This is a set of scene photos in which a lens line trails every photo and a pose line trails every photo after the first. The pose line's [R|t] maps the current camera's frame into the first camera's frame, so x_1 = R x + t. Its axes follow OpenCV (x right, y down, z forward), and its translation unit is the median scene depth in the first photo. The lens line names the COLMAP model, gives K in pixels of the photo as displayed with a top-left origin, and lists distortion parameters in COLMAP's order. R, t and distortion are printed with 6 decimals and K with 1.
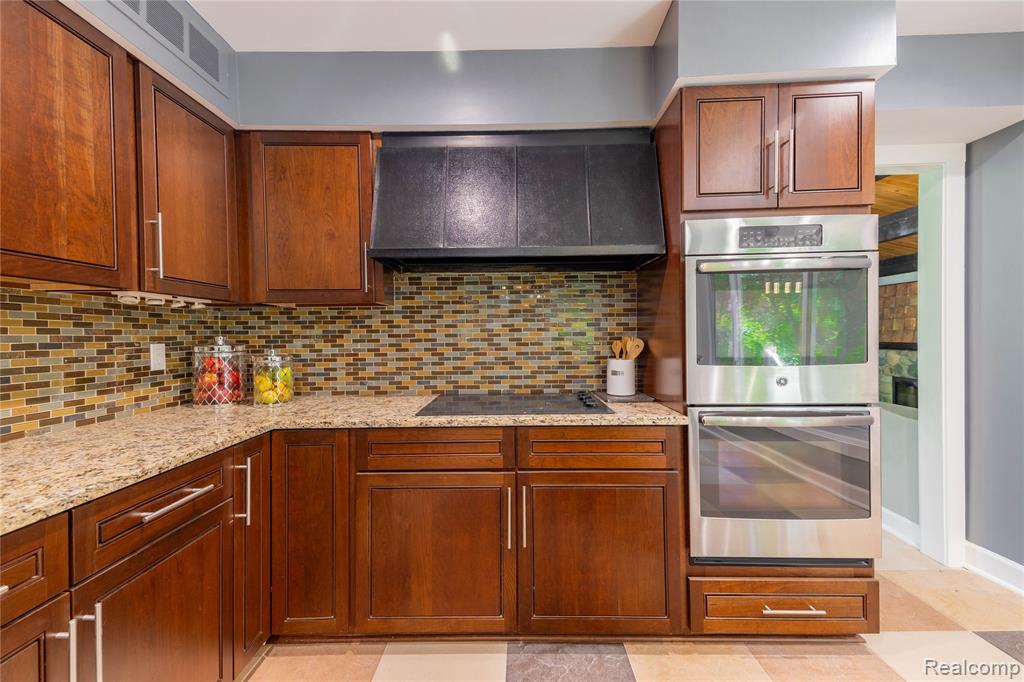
lens RADIAL K [[408.9, 0, 518.2], [0, 408.9, 337.4], [0, 0, 1]] dist [0.018044, -0.000223]
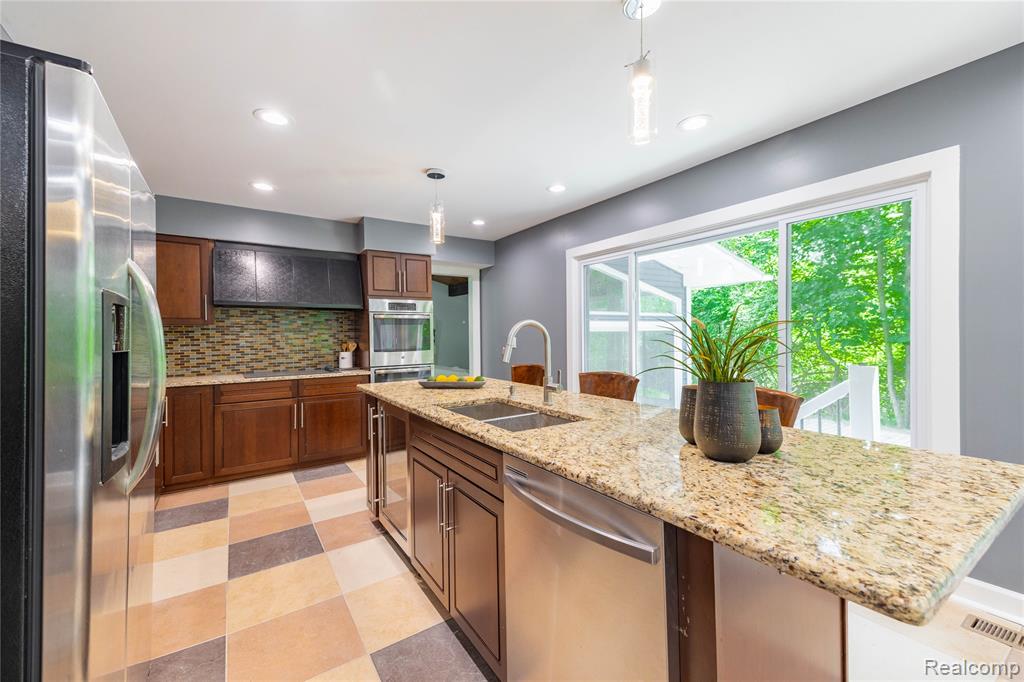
lens RADIAL K [[417.5, 0, 520.7], [0, 417.5, 339.7], [0, 0, 1]] dist [0.029013, -0.005600]
pose [[0.824973, -0.005594, 0.565145, -0.250874], [0.006390, 0.999979, 0.000571, -0.008156], [-0.565137, 0.003141, 0.824991, -1.405039]]
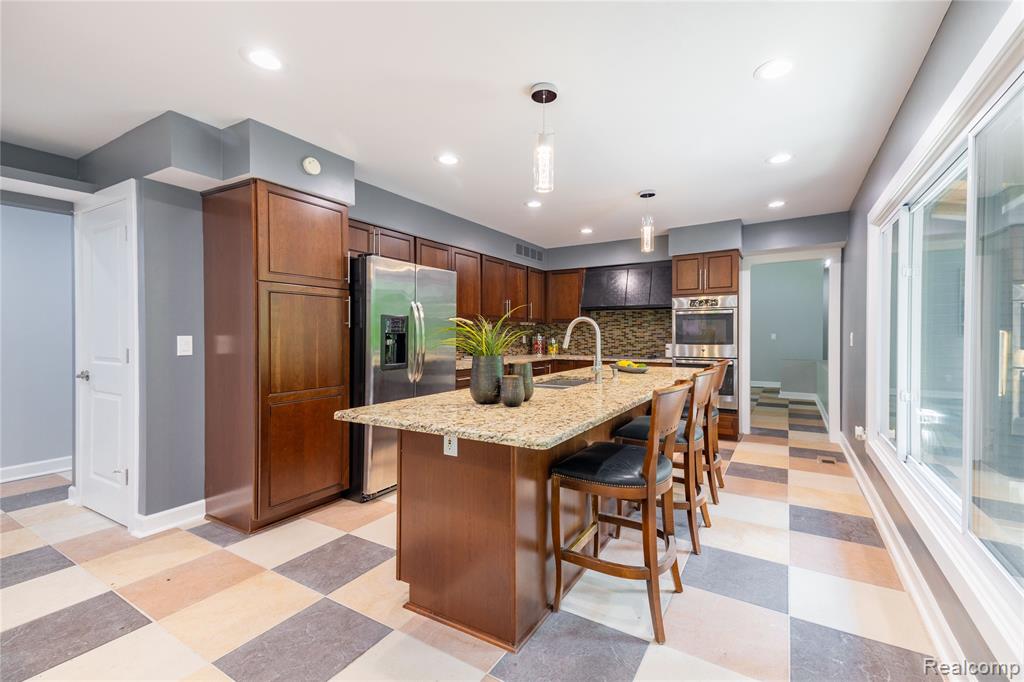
lens RADIAL K [[434.5, 0, 520.8], [0, 434.5, 339.6], [0, 0, 1]] dist [0.036718, -0.007948]
pose [[0.855242, 0.015907, -0.517984, 0.881678], [-0.012624, 0.999872, 0.009861, 0.012449], [0.518075, -0.001894, 0.855333, -1.896974]]
